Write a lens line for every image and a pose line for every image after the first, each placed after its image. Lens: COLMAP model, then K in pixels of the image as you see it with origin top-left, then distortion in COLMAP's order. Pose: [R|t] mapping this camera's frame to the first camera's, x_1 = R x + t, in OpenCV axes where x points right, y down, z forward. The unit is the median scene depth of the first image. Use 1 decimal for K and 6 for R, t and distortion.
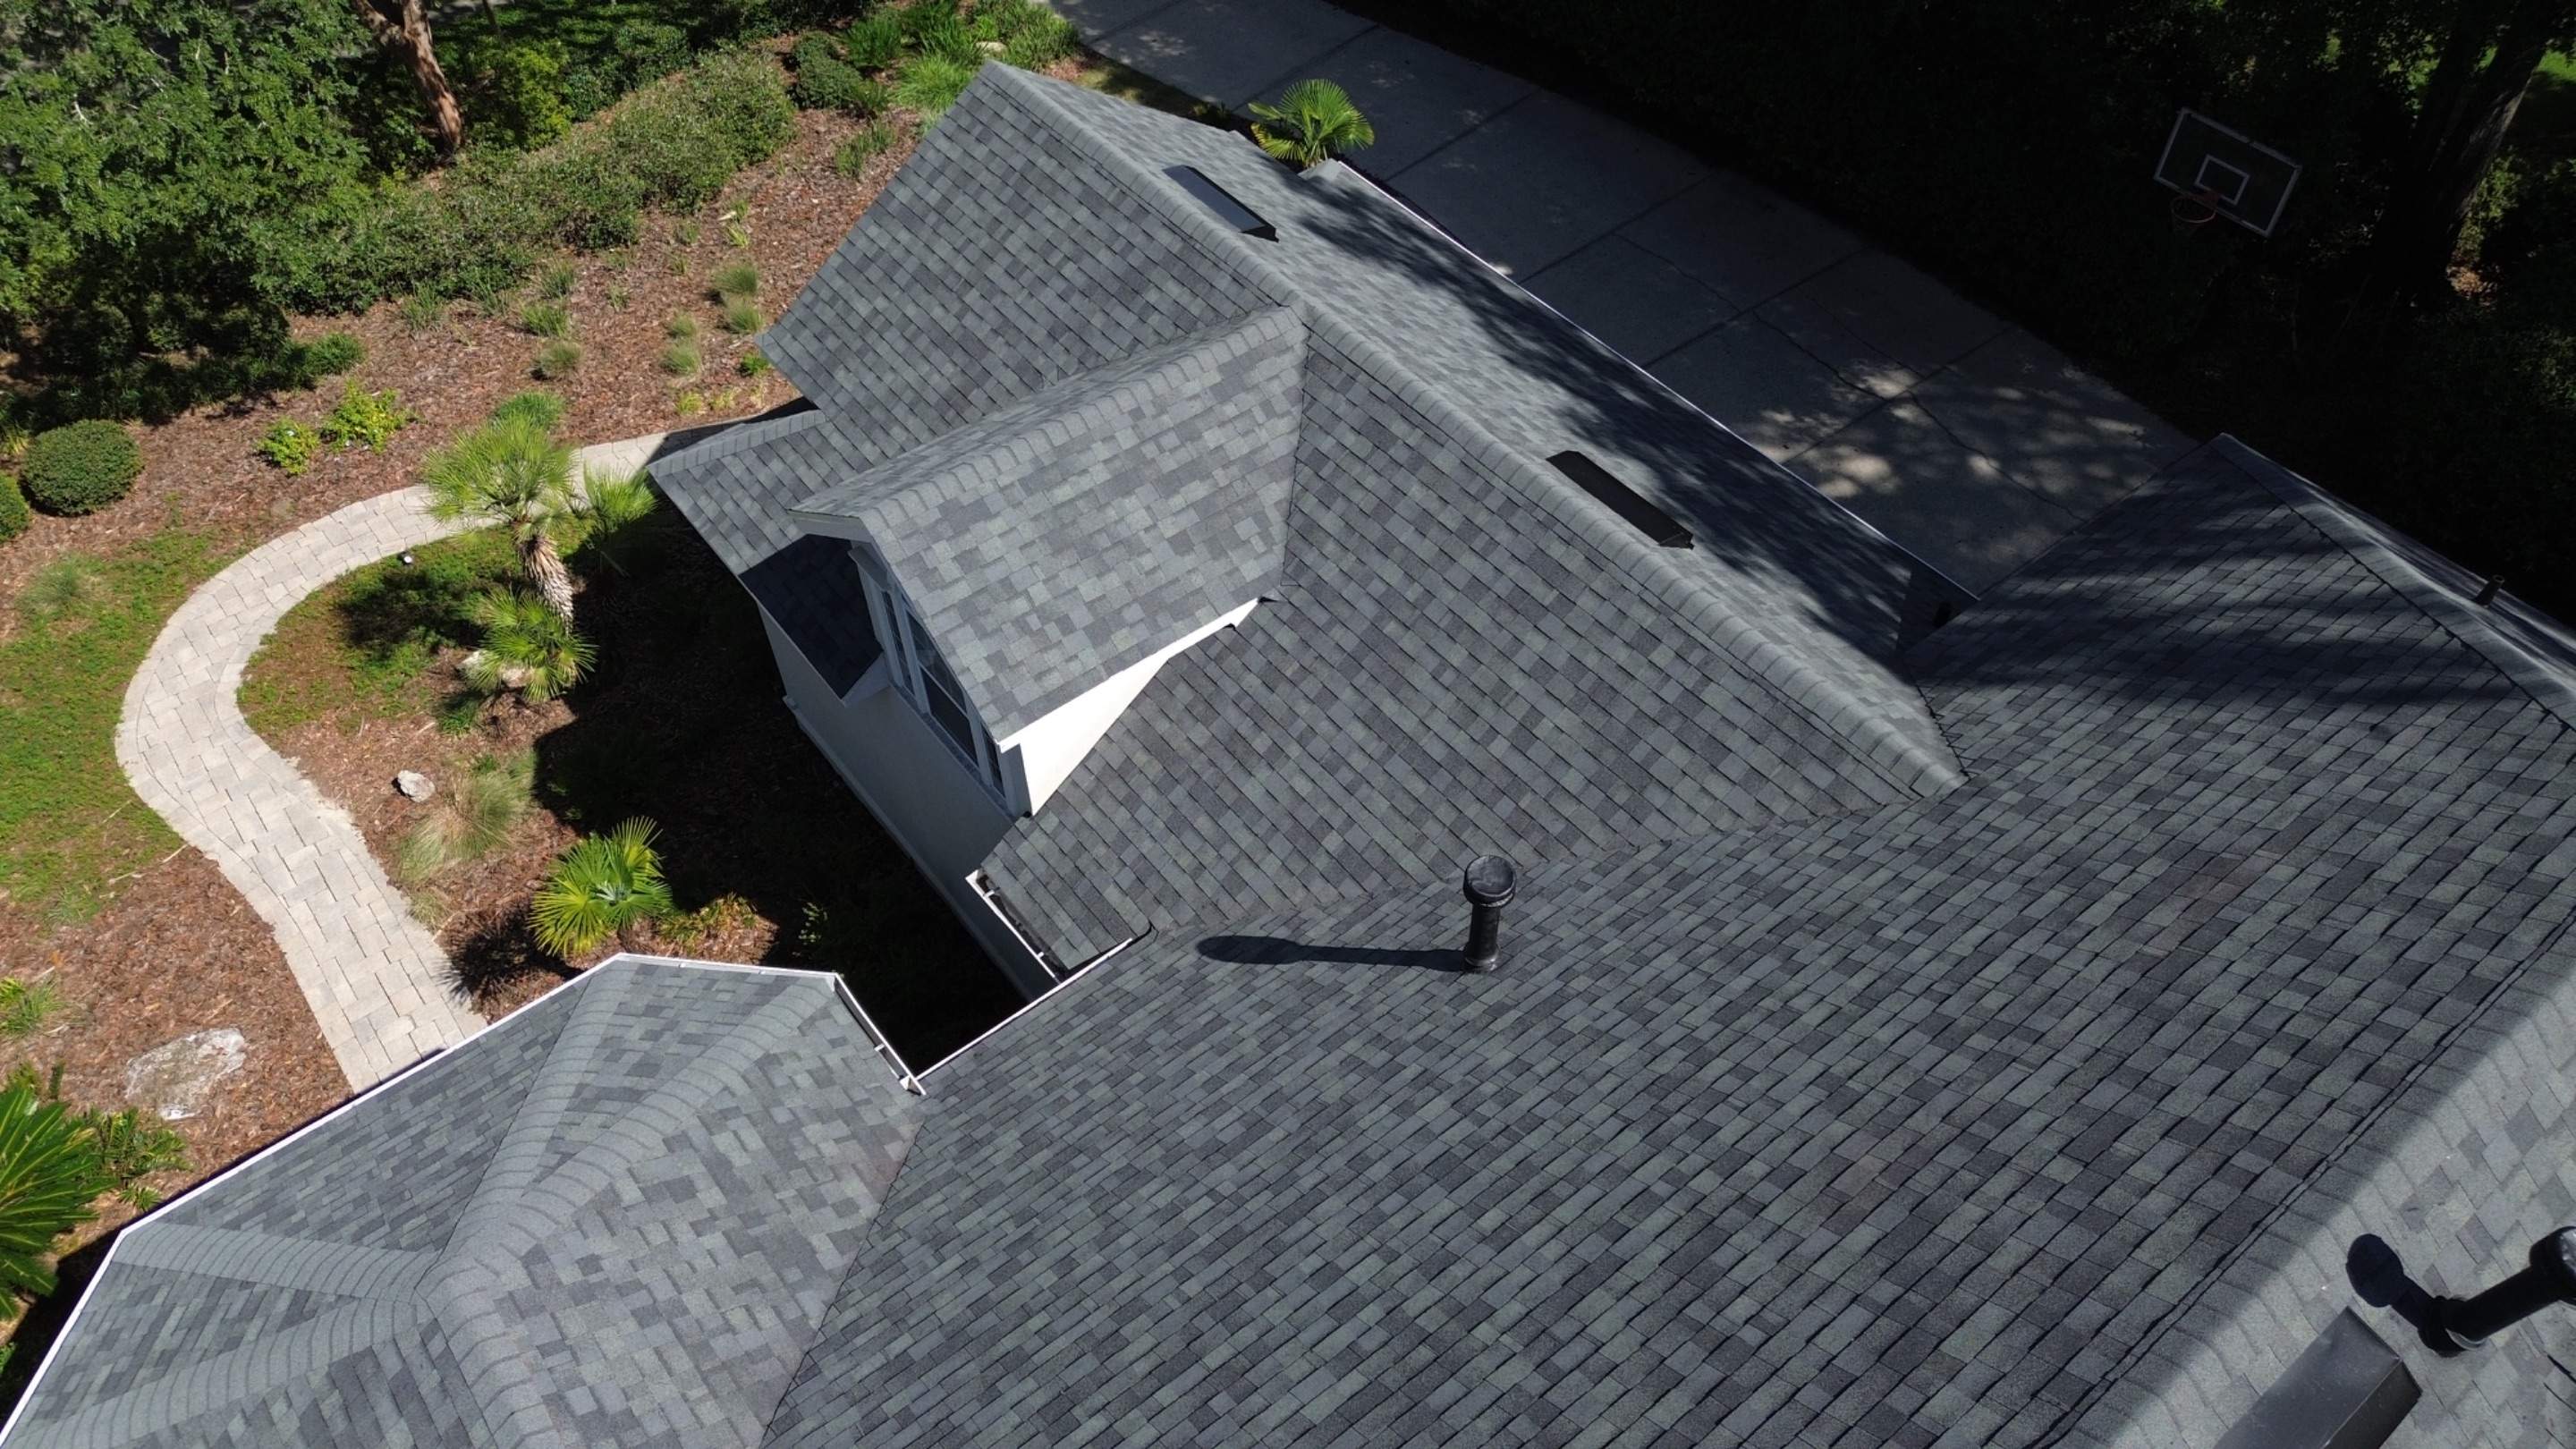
lens RADIAL K [[1833.9, 0, 1296.3], [0, 1833.9, 714.5], [0, 0, 1]] dist [0.062616, -0.057451]
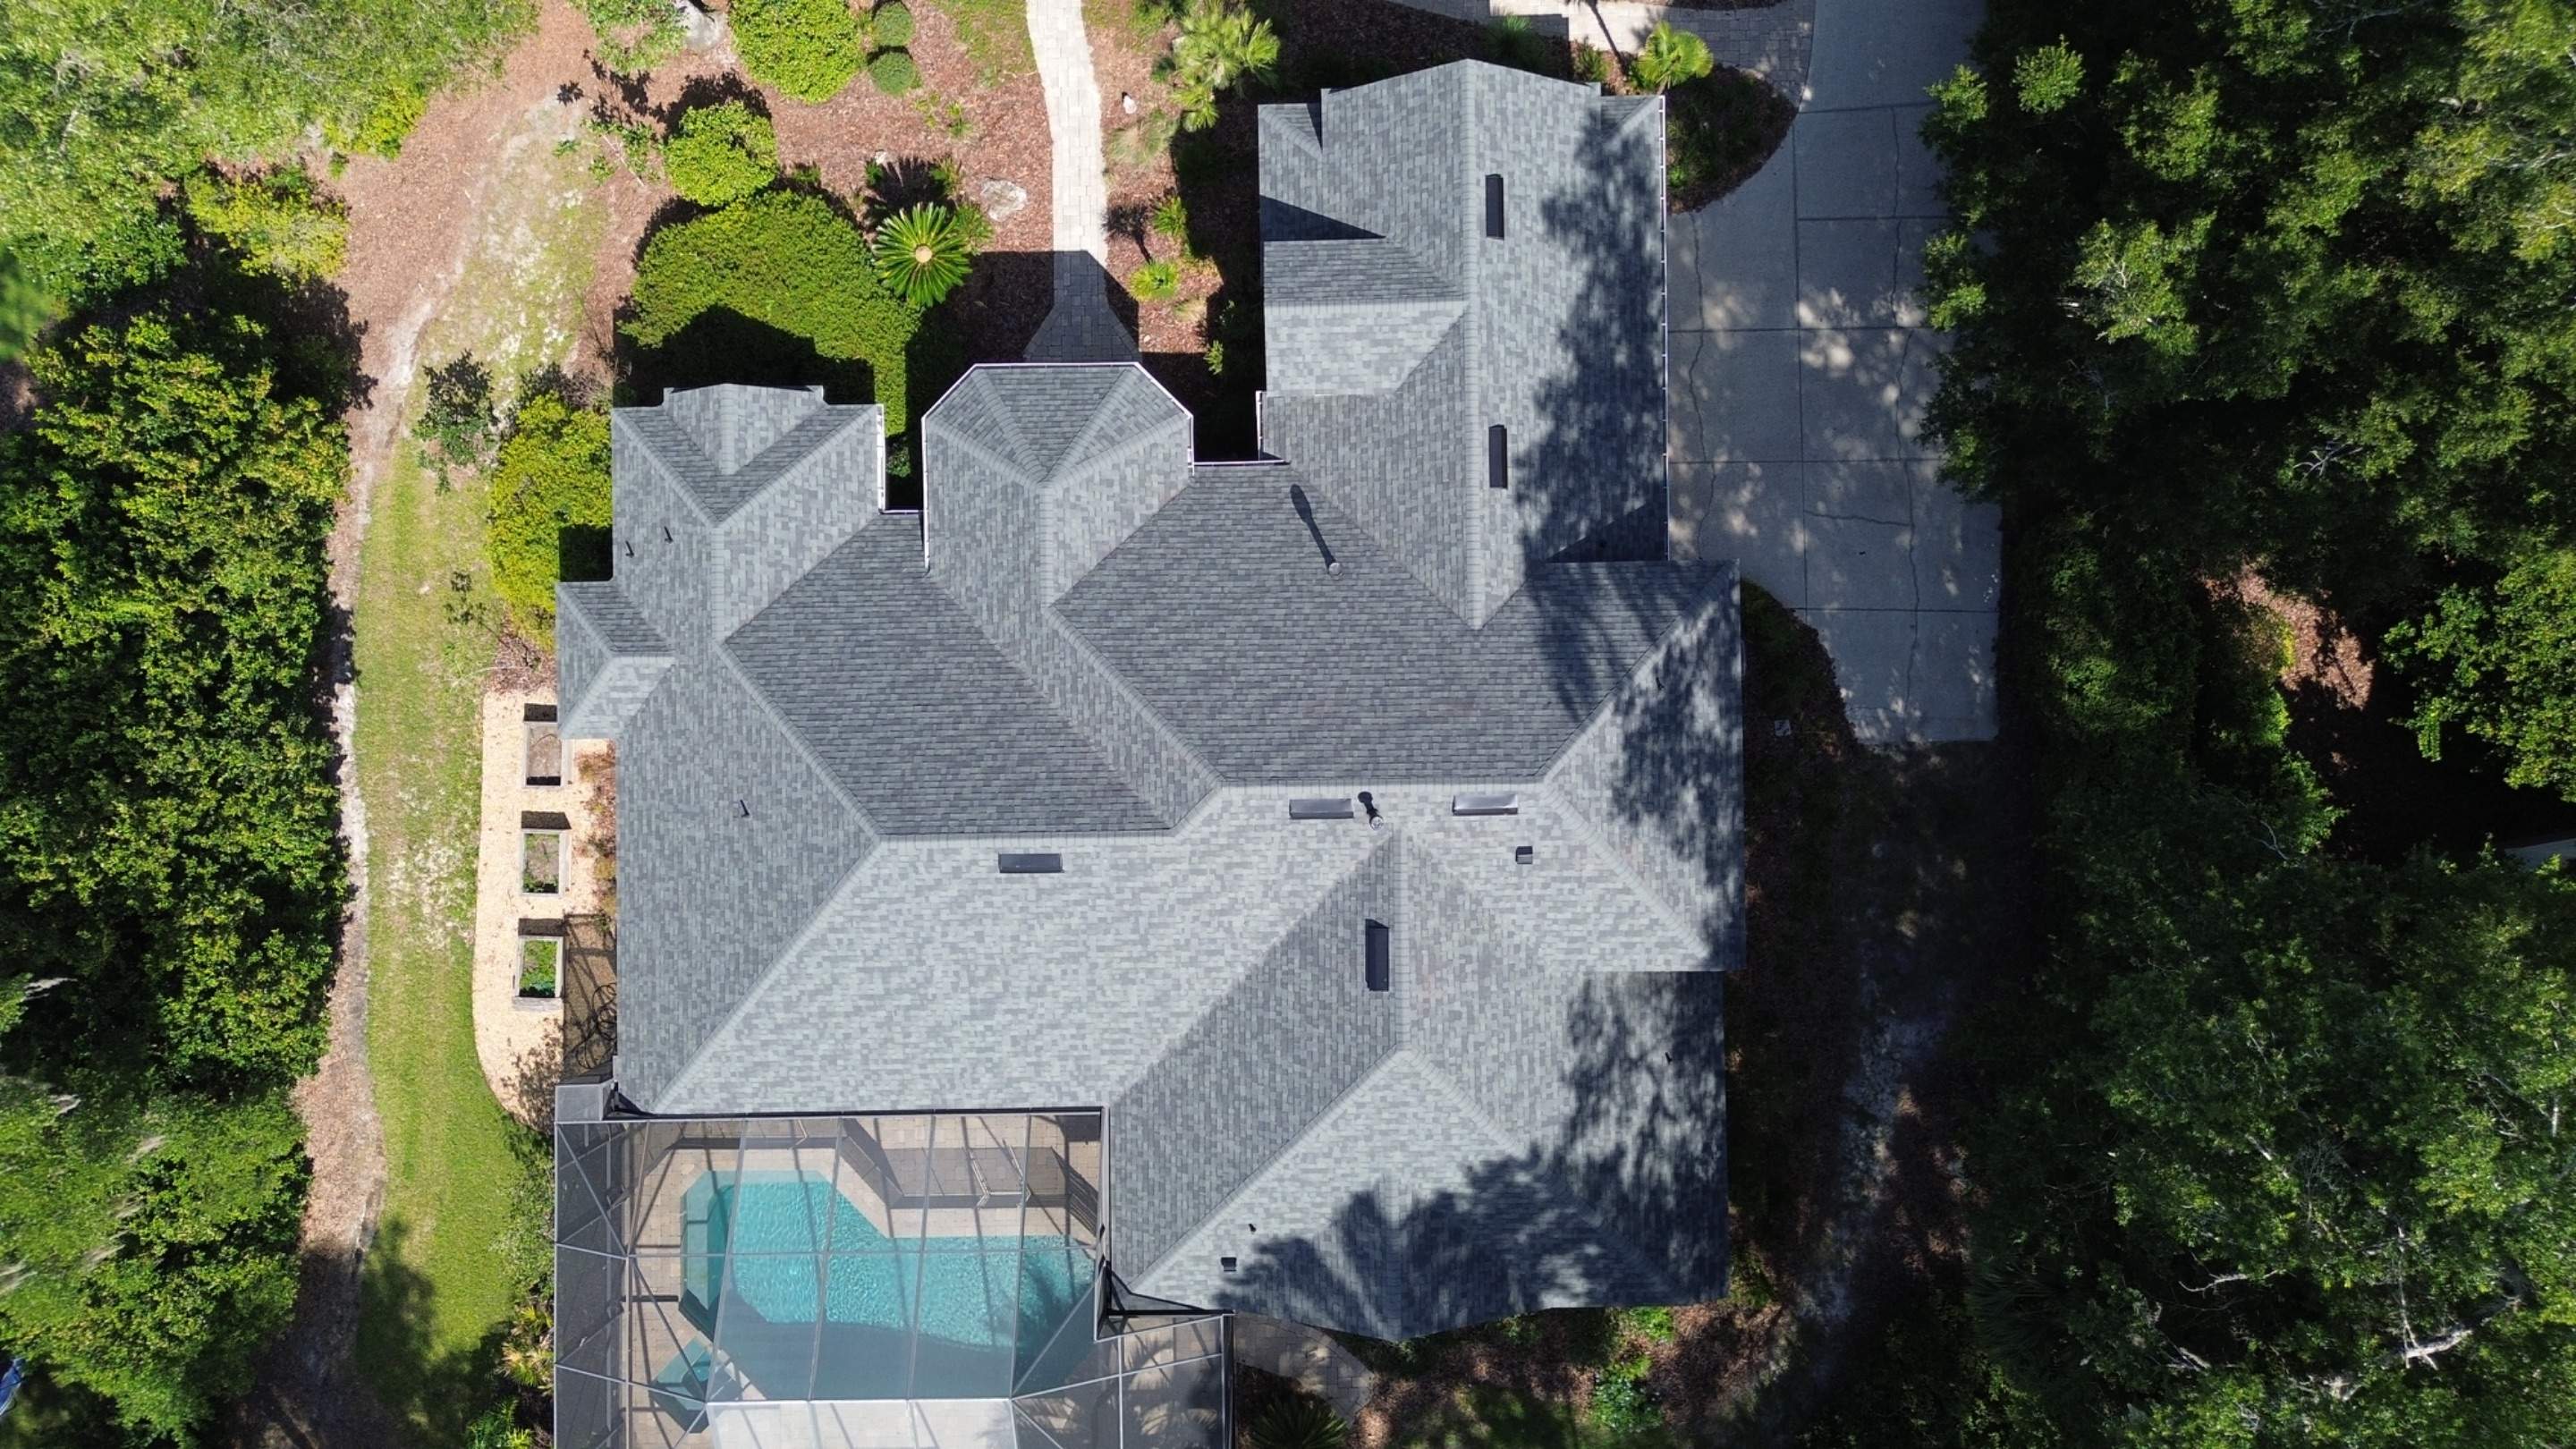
lens RADIAL K [[1833.9, 0, 1293.1], [0, 1833.9, 713.6], [0, 0, 1]] dist [0.062616, -0.057451]
pose [[0.795476, 0.605867, -0.011978, 0.193143], [-0.448357, 0.601740, 0.660973, -1.523559], [0.407670, -0.520417, 0.750314, -1.324526]]
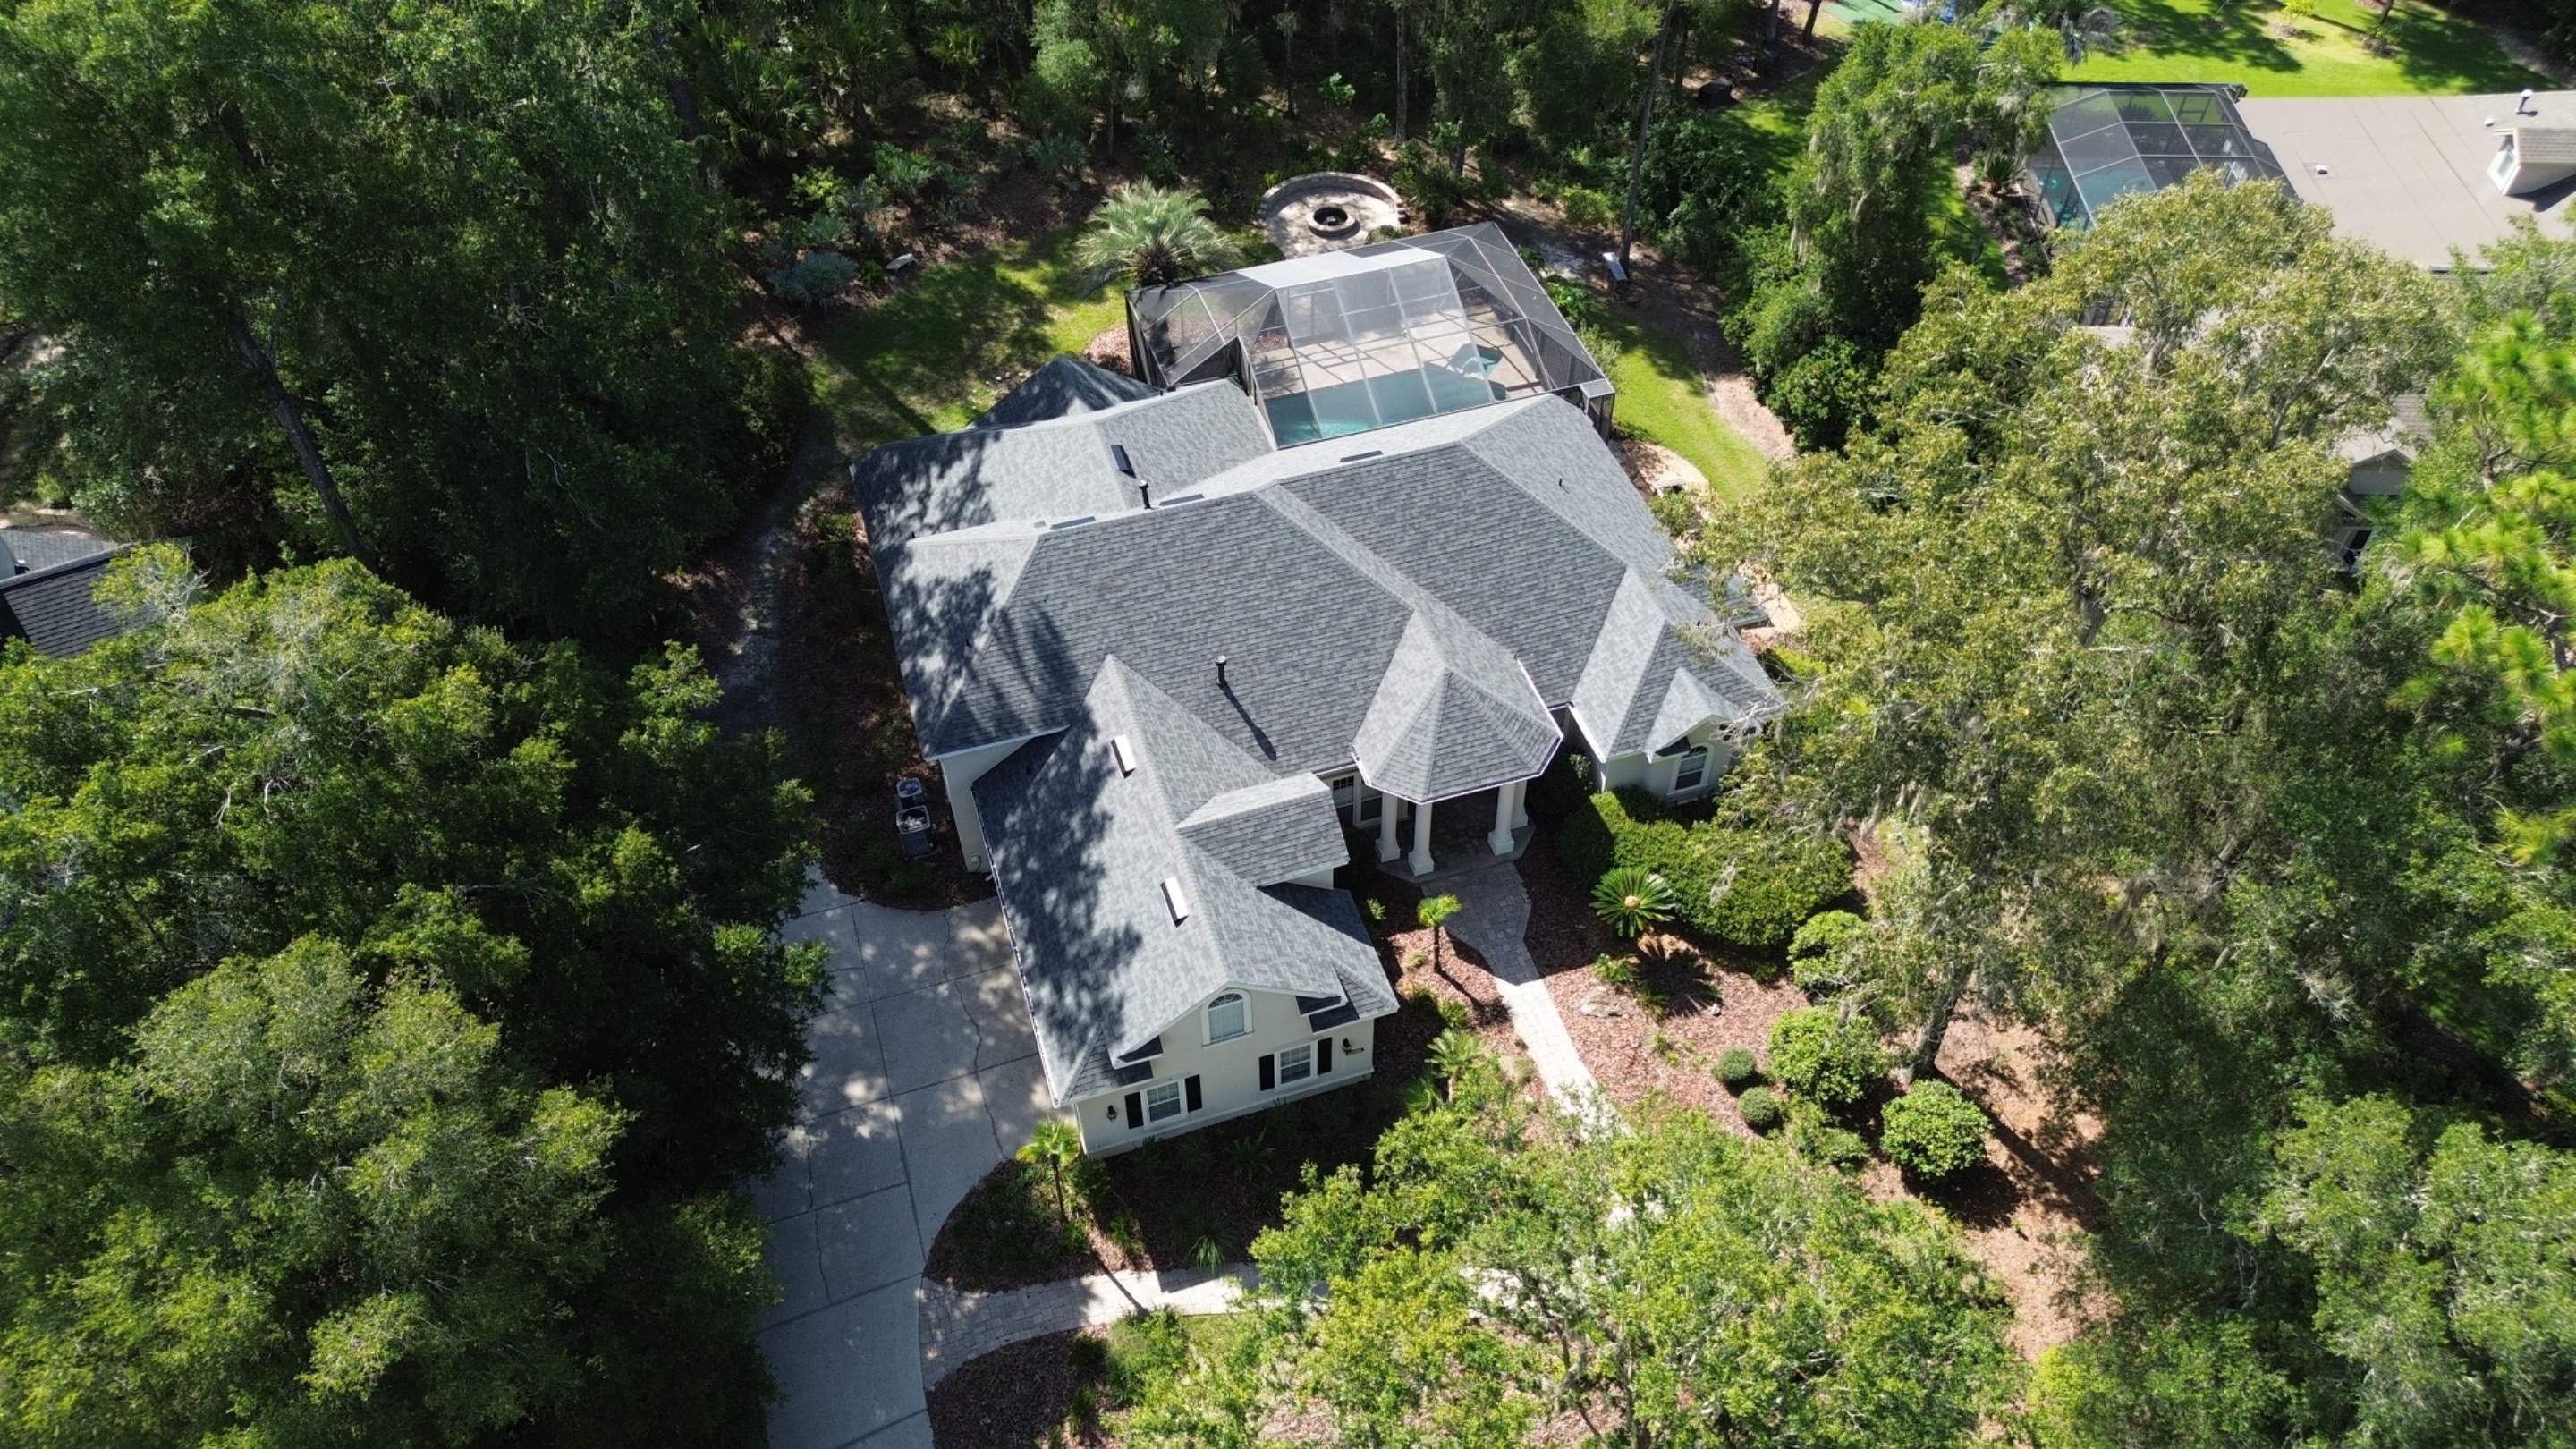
lens RADIAL K [[1833.9, 0, 1288.6], [0, 1833.9, 728.7], [0, 0, 1]] dist [0.062616, -0.057451]
pose [[-0.937336, -0.241547, 0.251111, -0.972437], [0.276037, -0.075018, 0.958215, -3.340008], [-0.212616, 0.967485, 0.136993, 0.402075]]
